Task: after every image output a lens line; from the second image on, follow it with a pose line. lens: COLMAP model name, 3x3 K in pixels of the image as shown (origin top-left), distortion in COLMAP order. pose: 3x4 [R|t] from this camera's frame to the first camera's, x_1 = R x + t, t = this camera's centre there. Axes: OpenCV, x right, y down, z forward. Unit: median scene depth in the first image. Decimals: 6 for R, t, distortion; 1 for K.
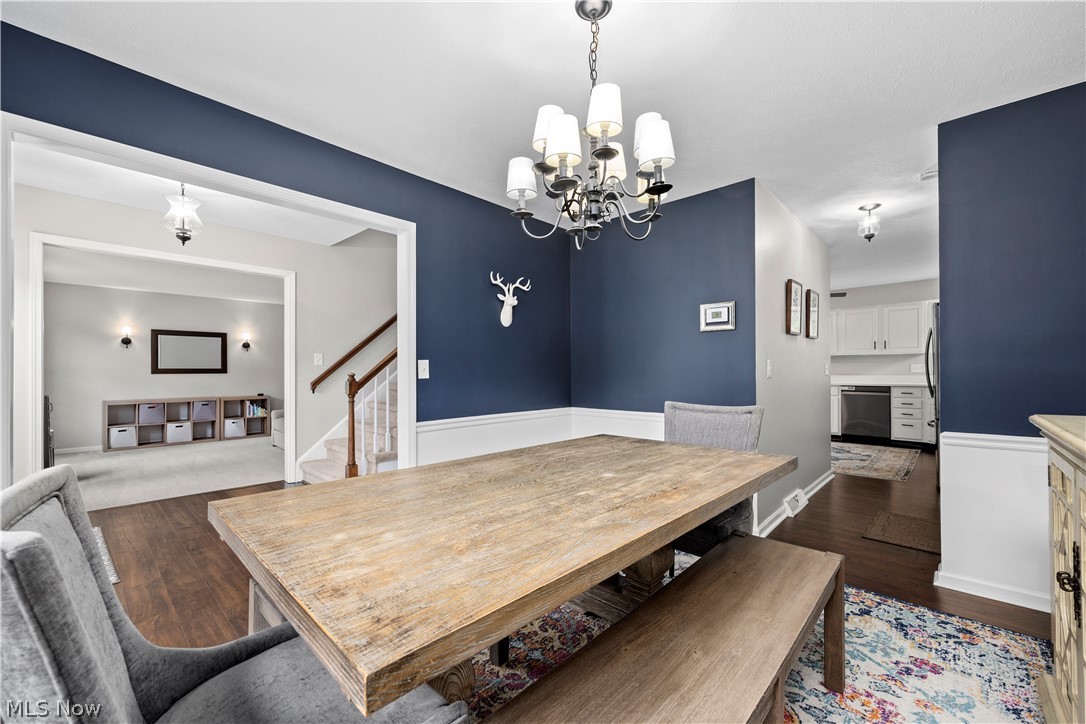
lens RADIAL K [[433.8, 0, 544.1], [0, 433.8, 369.8], [0, 0, 1]] dist [-0.001953, 0.000018]
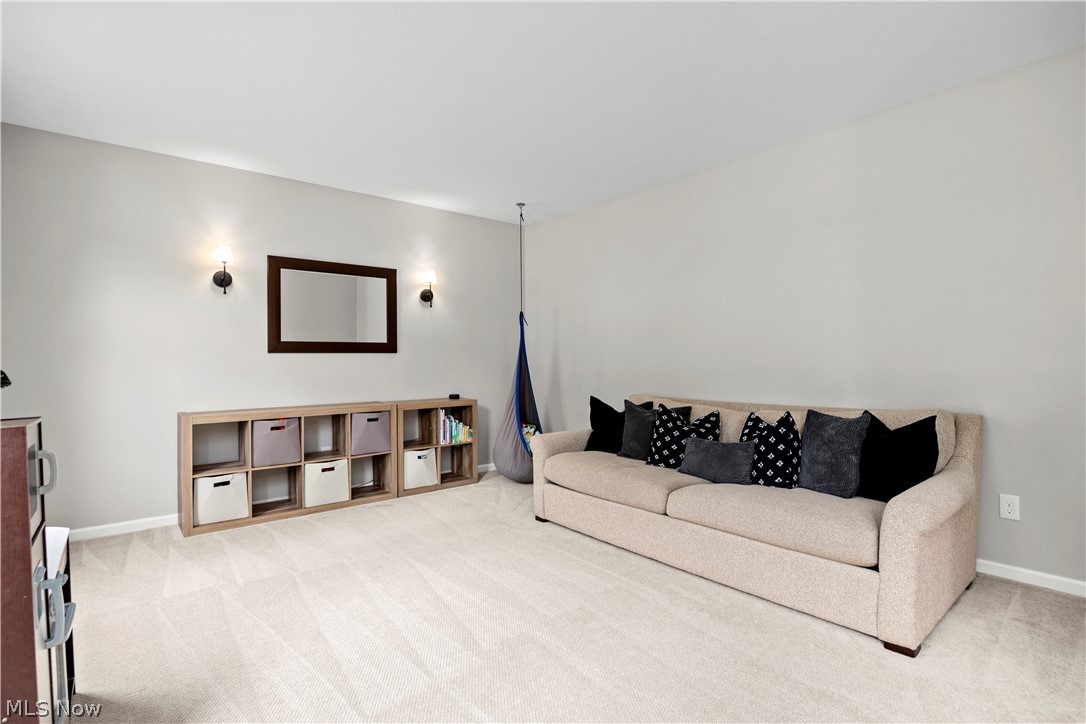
lens RADIAL K [[517.1, 0, 547.0], [0, 517.1, 356.4], [0, 0, 1]] dist [-0.013857, 0.000227]
pose [[0.994172, -0.007187, -0.107566, -0.547673], [0.006447, 0.999953, -0.007226, 0.018855], [0.107613, 0.006491, 0.994172, 0.484067]]
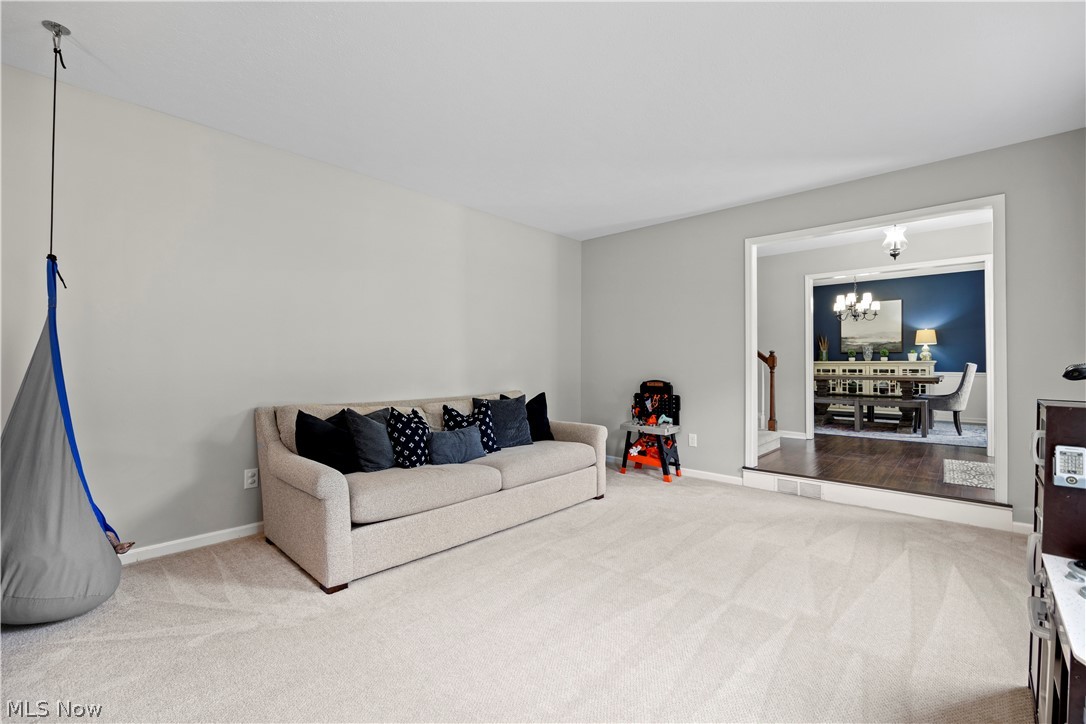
lens RADIAL K [[425.6, 0, 569.6], [0, 425.6, 358.0], [0, 0, 1]] dist [-0.000971, -0.000031]
pose [[0.000903, 0.014018, 0.999901, -0.895629], [-0.001782, 0.999900, -0.014017, 0.020459], [-0.999998, -0.001769, 0.000928, 0.821399]]
